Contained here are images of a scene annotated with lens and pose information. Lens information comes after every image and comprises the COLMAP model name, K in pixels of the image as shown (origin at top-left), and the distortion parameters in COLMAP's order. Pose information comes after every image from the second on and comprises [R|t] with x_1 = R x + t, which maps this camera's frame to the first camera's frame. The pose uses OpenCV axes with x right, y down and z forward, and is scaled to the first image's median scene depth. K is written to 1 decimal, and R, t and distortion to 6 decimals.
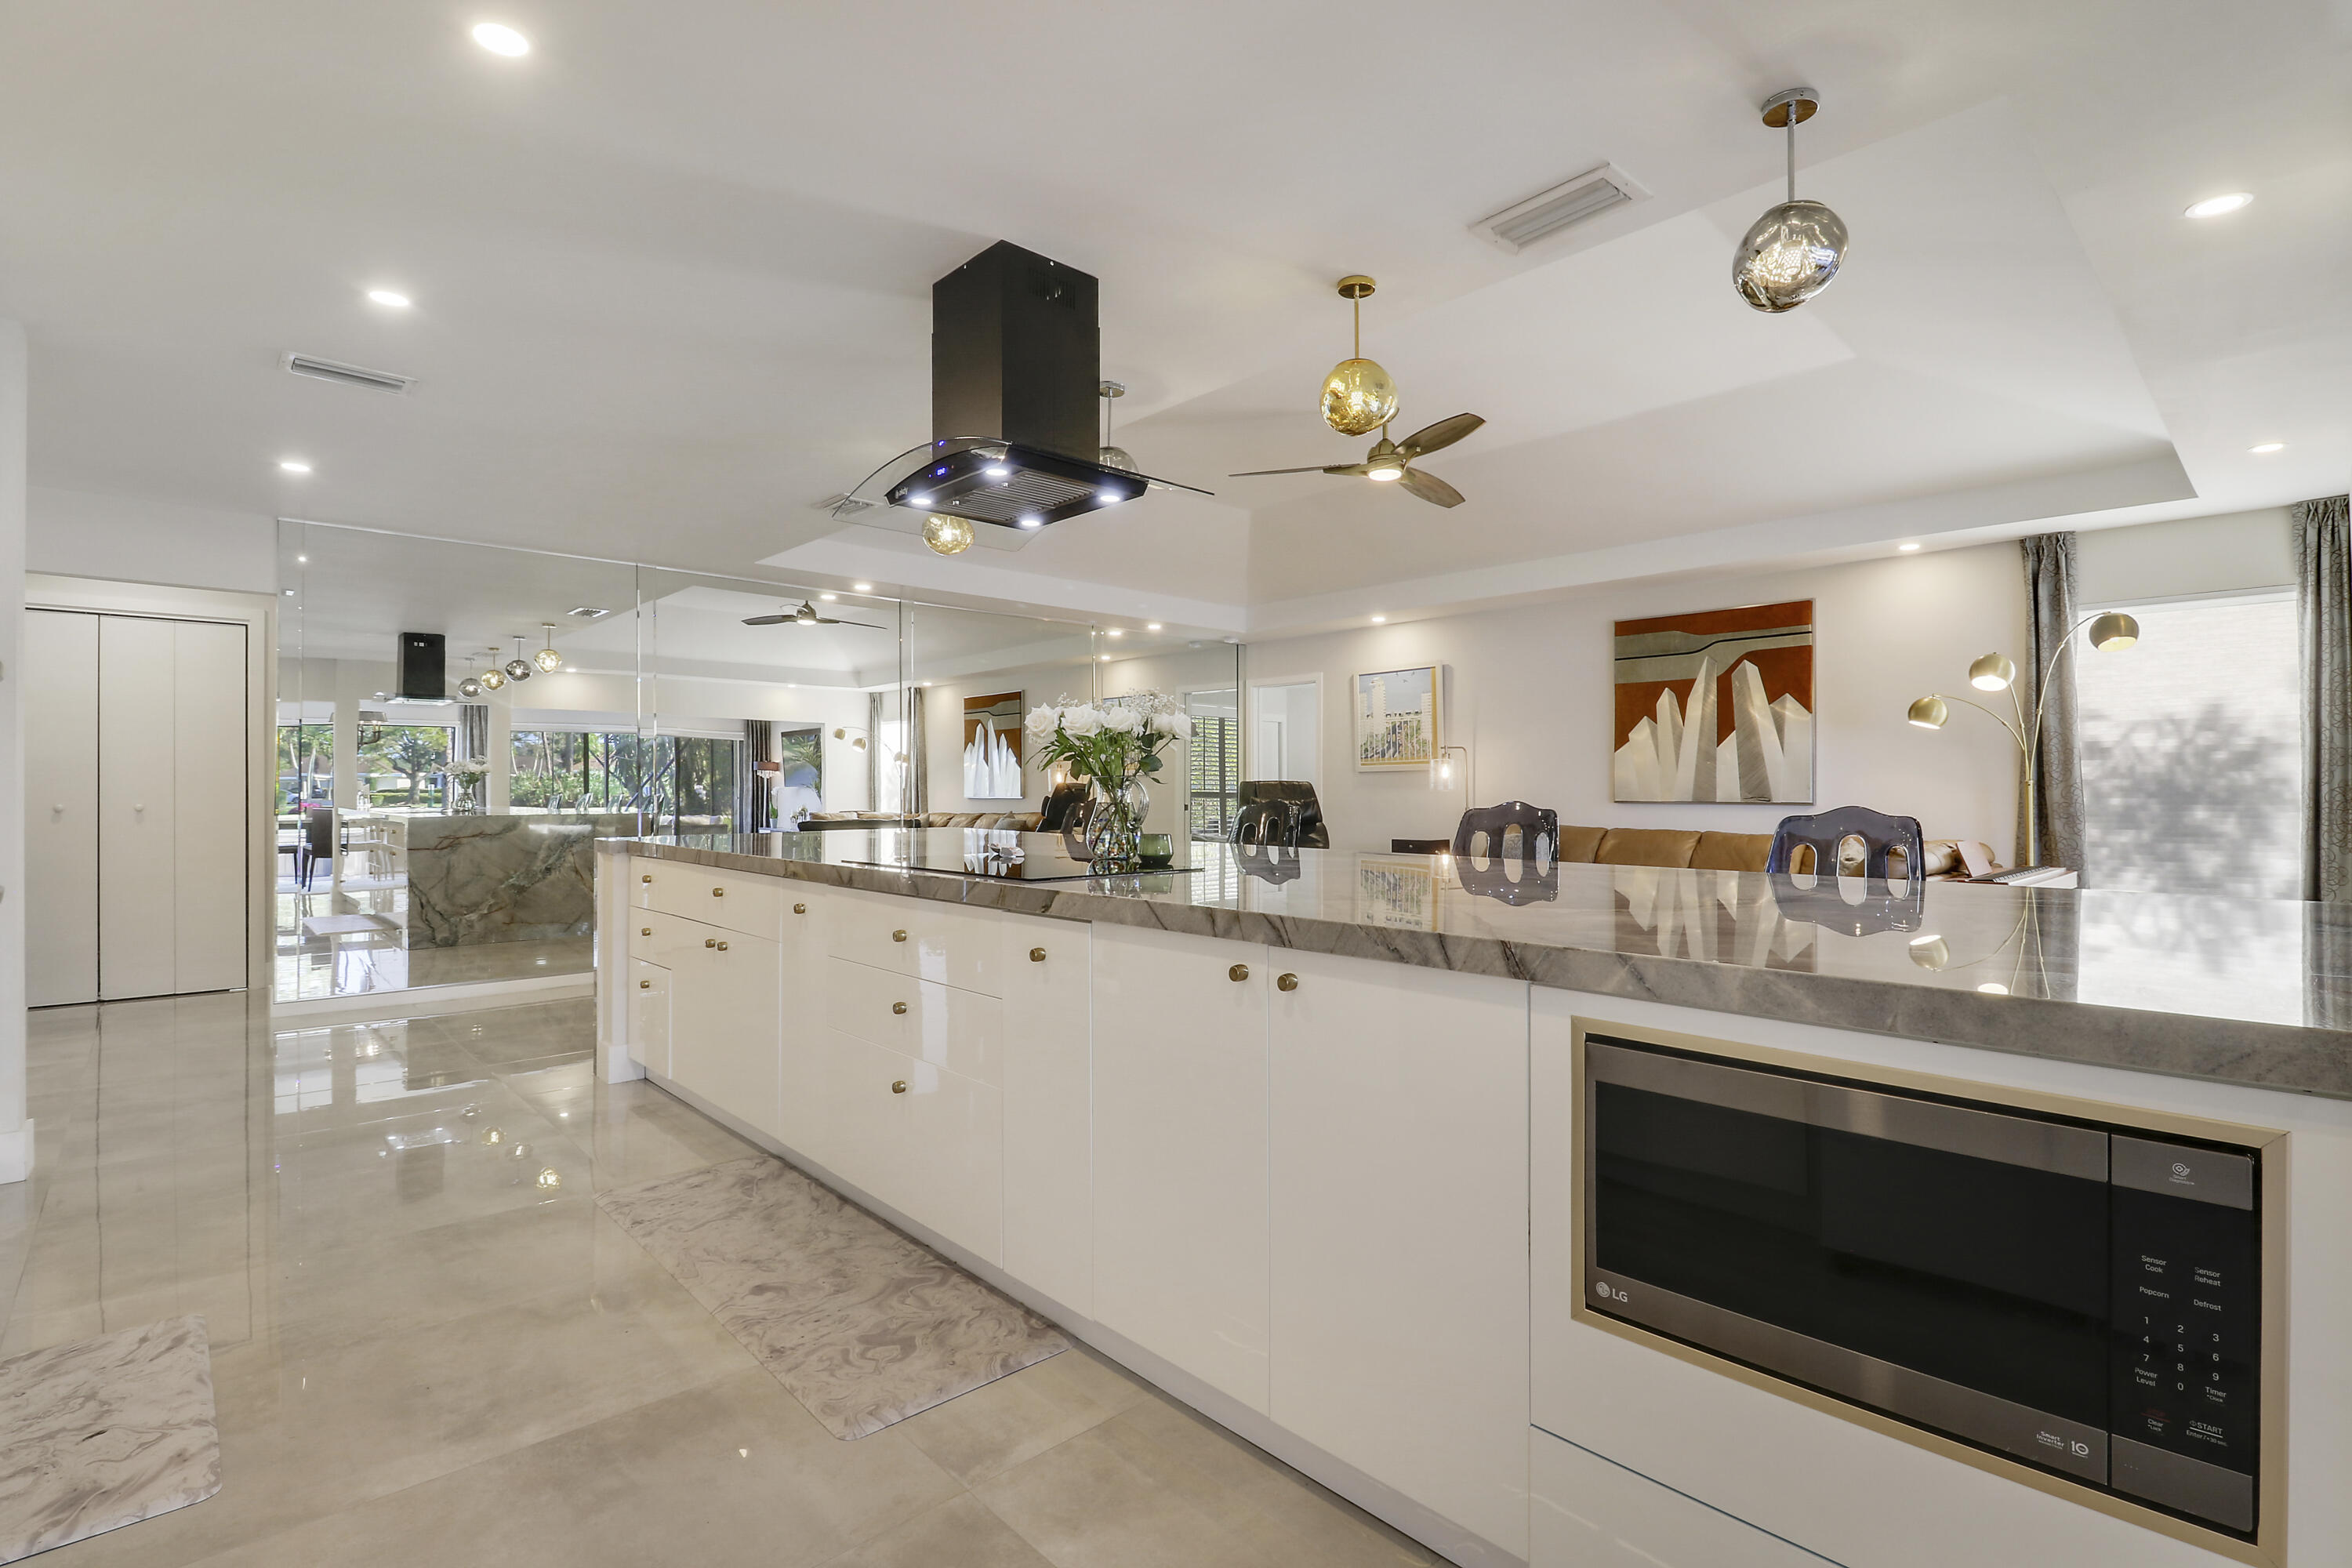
lens RADIAL K [[1095.2, 0, 1176.0], [0, 1095.2, 784.0], [0, 0, 1]] dist [-0.000414, -0.014422]
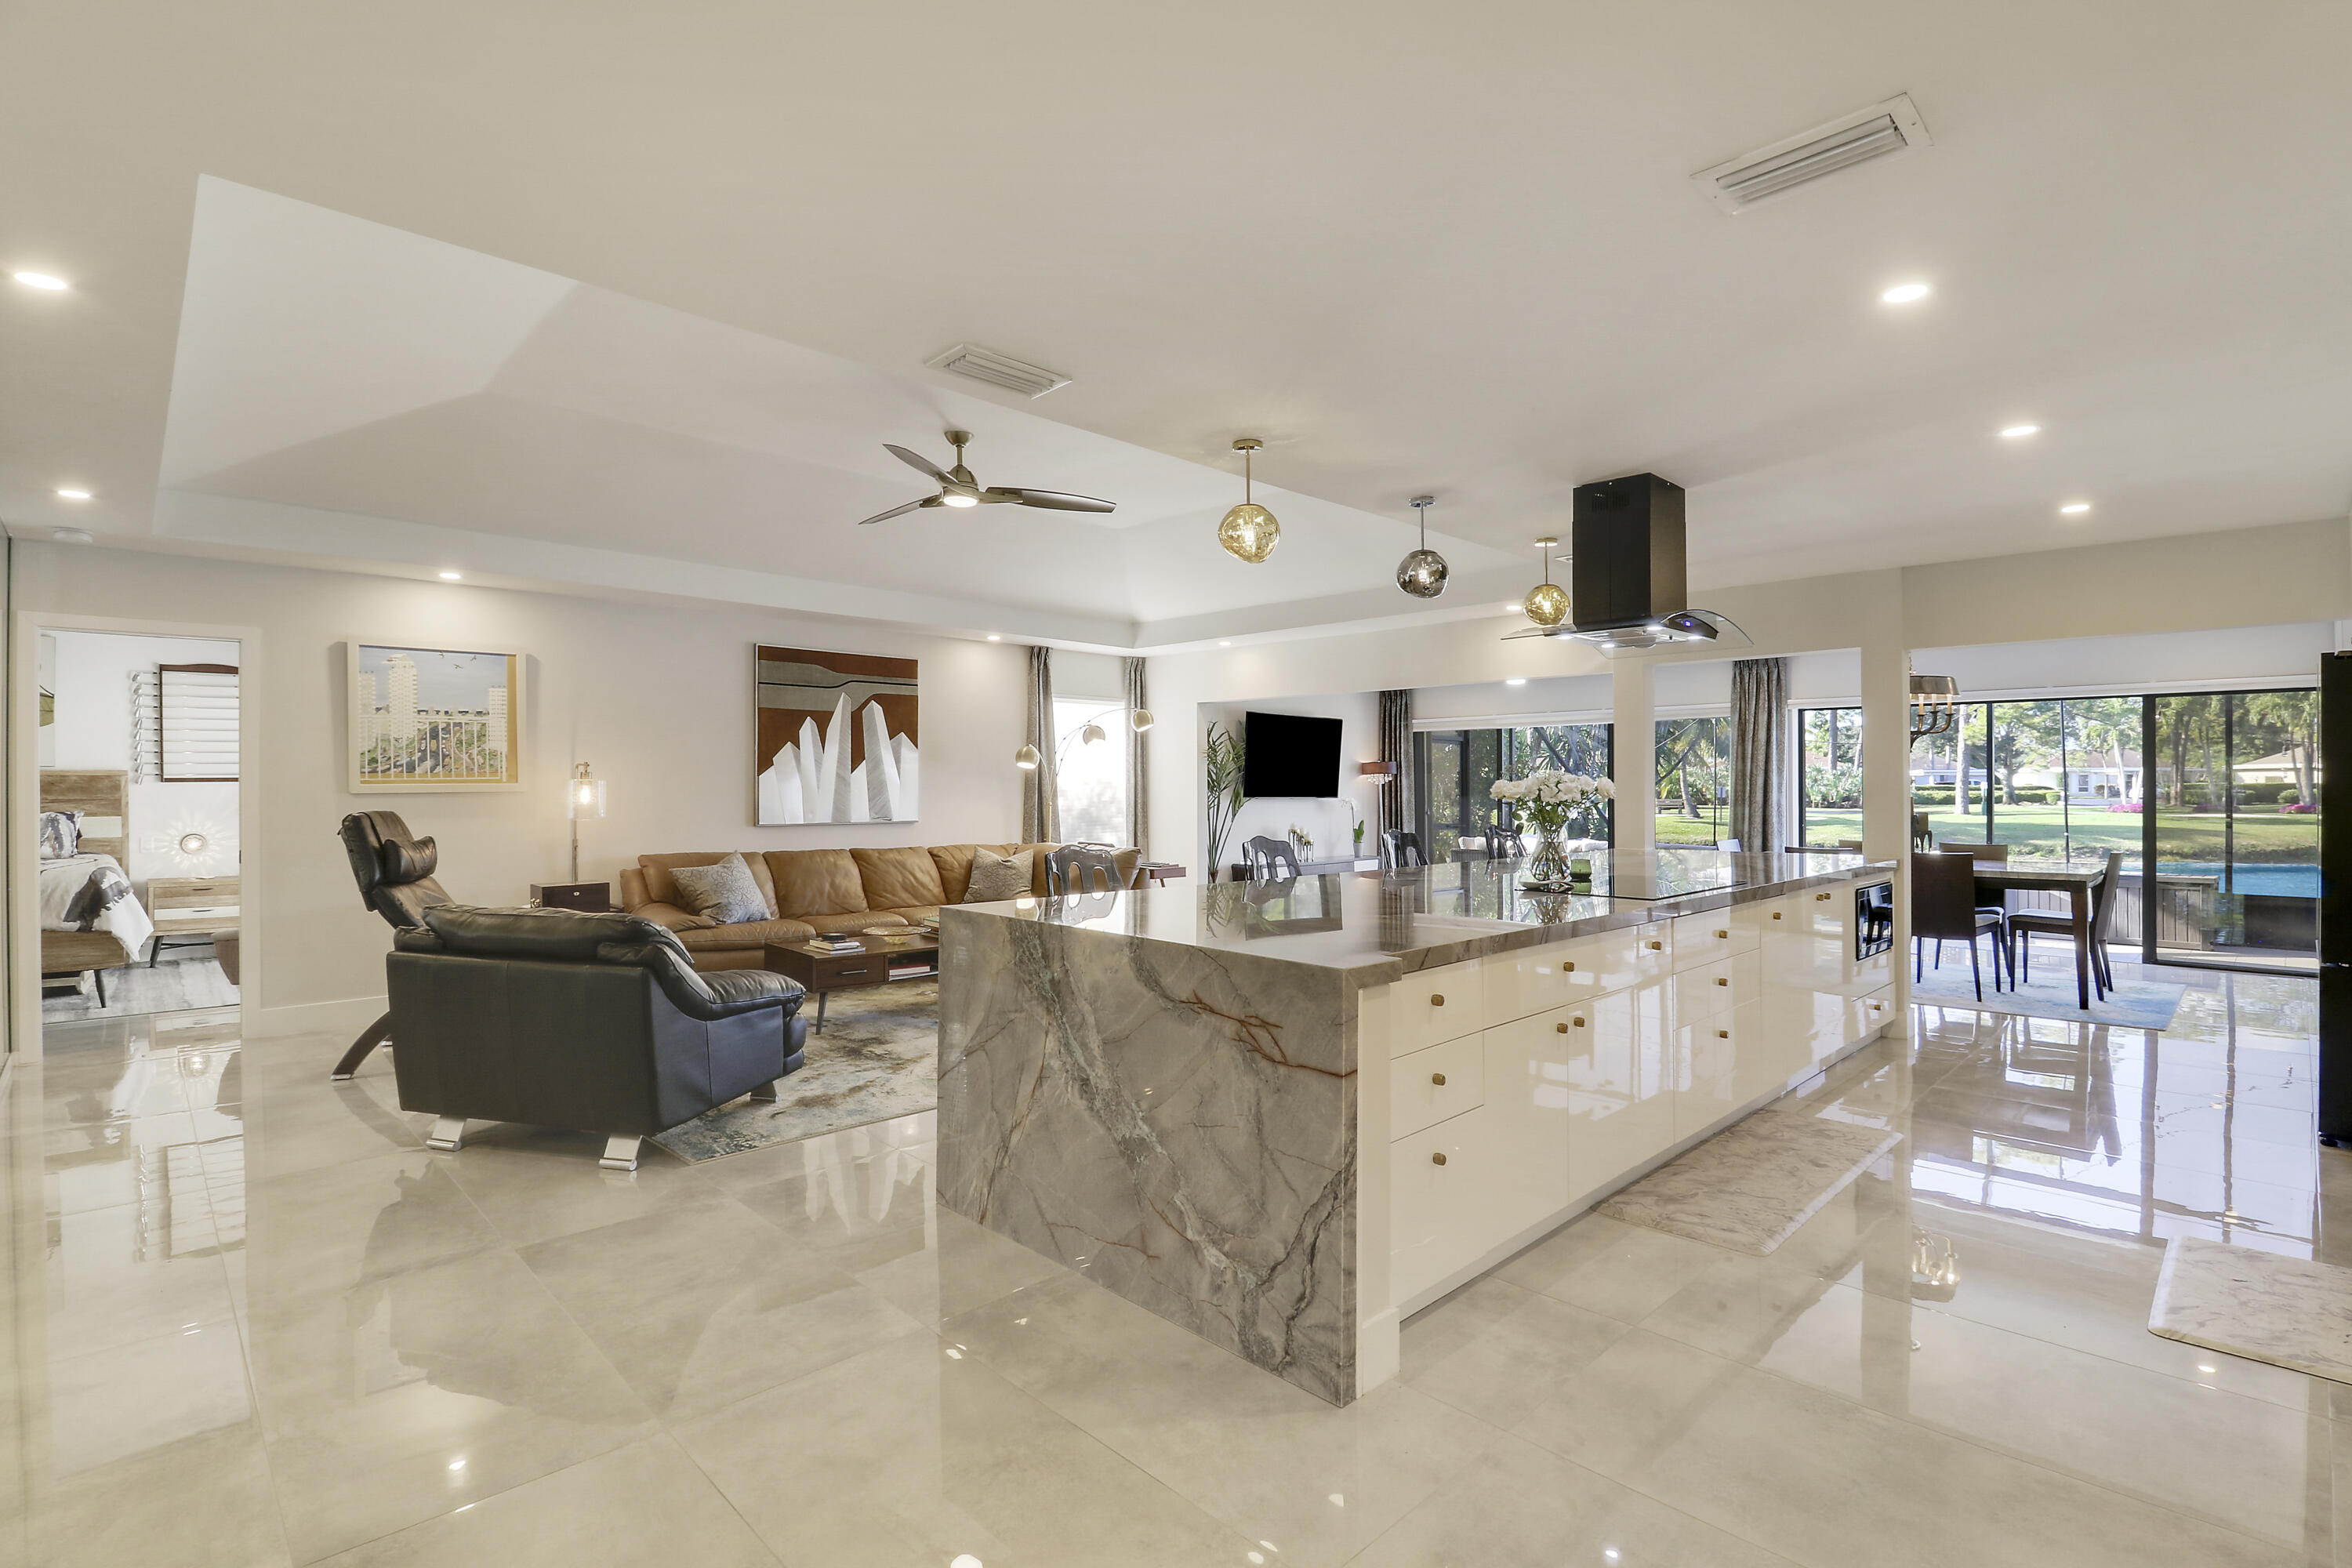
lens RADIAL K [[1102.1, 0, 1208.7], [0, 1102.1, 771.5], [0, 0, 1]] dist [0.000199, -0.006346]
pose [[-0.043840, 0.011743, 0.998970, -0.631101], [-0.005425, 0.999913, -0.011992, -0.023287], [-0.999024, -0.005945, -0.043772, 0.642368]]
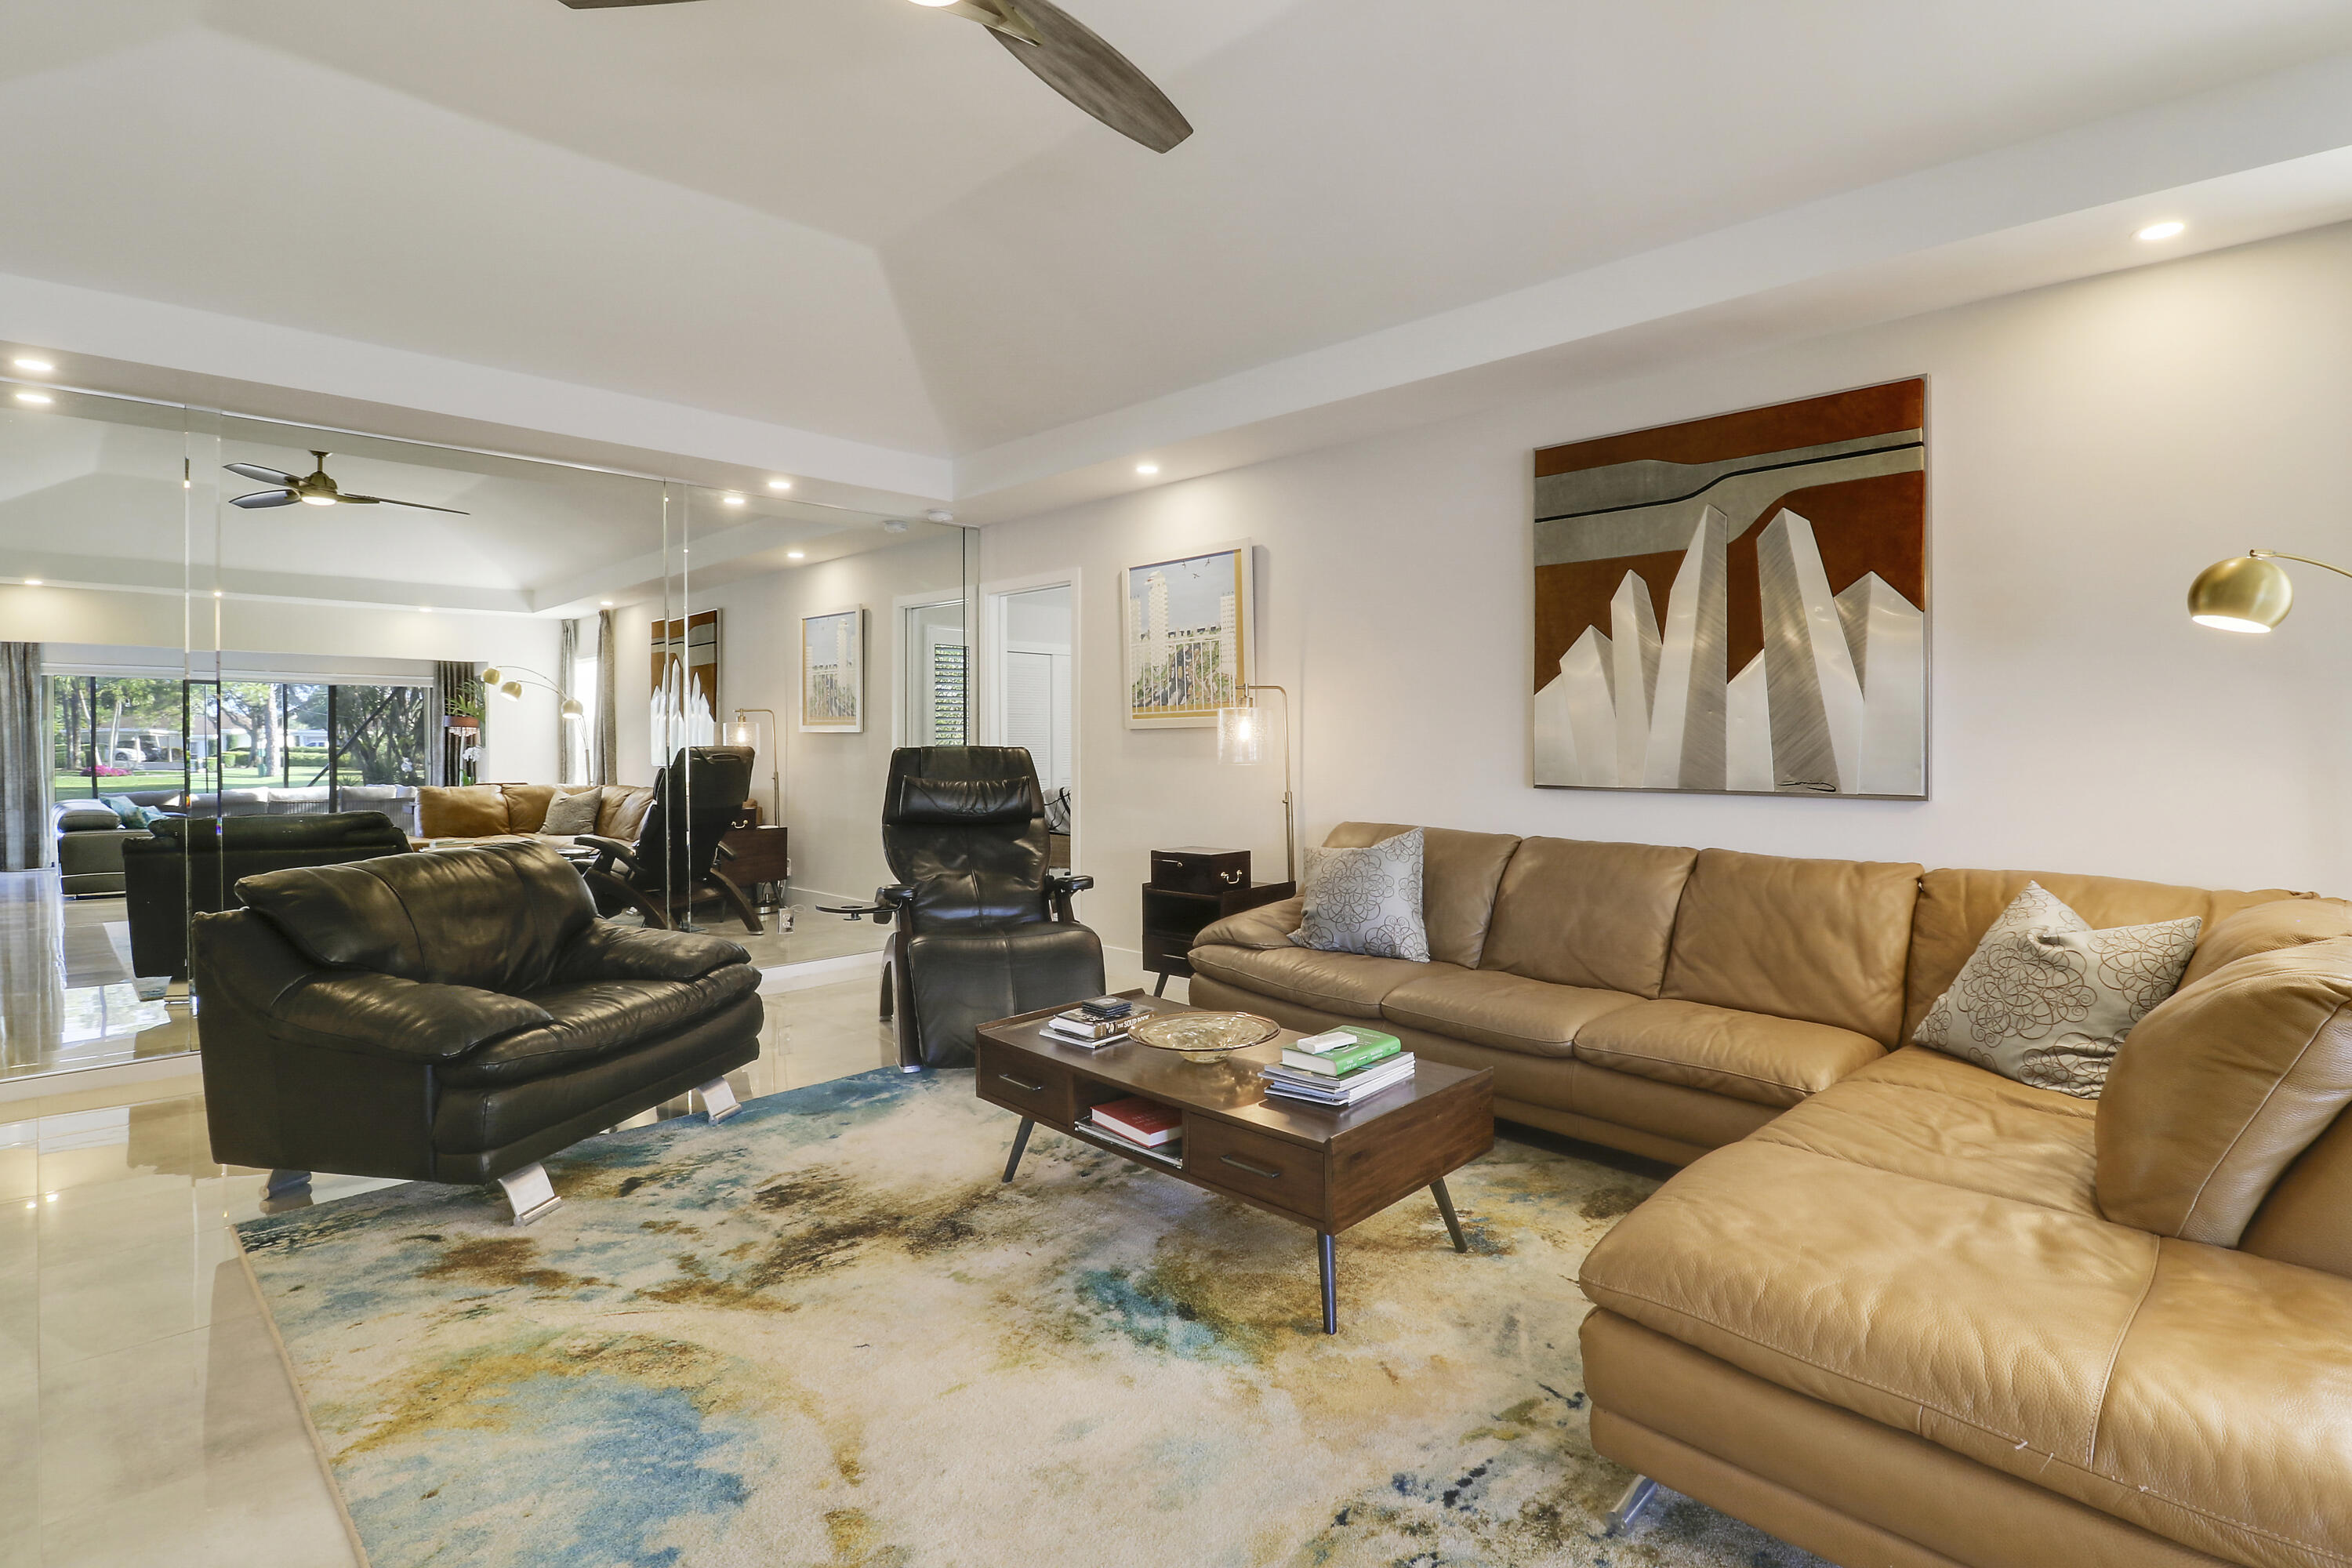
lens RADIAL K [[1126.9, 0, 1190.8], [0, 1126.9, 751.7], [0, 0, 1]] dist [0.003700, -0.015740]
pose [[0.998395, -0.006925, 0.056216, 0.203891], [0.005893, 0.999811, 0.018512, -0.012148], [-0.056333, -0.018151, 0.998247, 0.463627]]
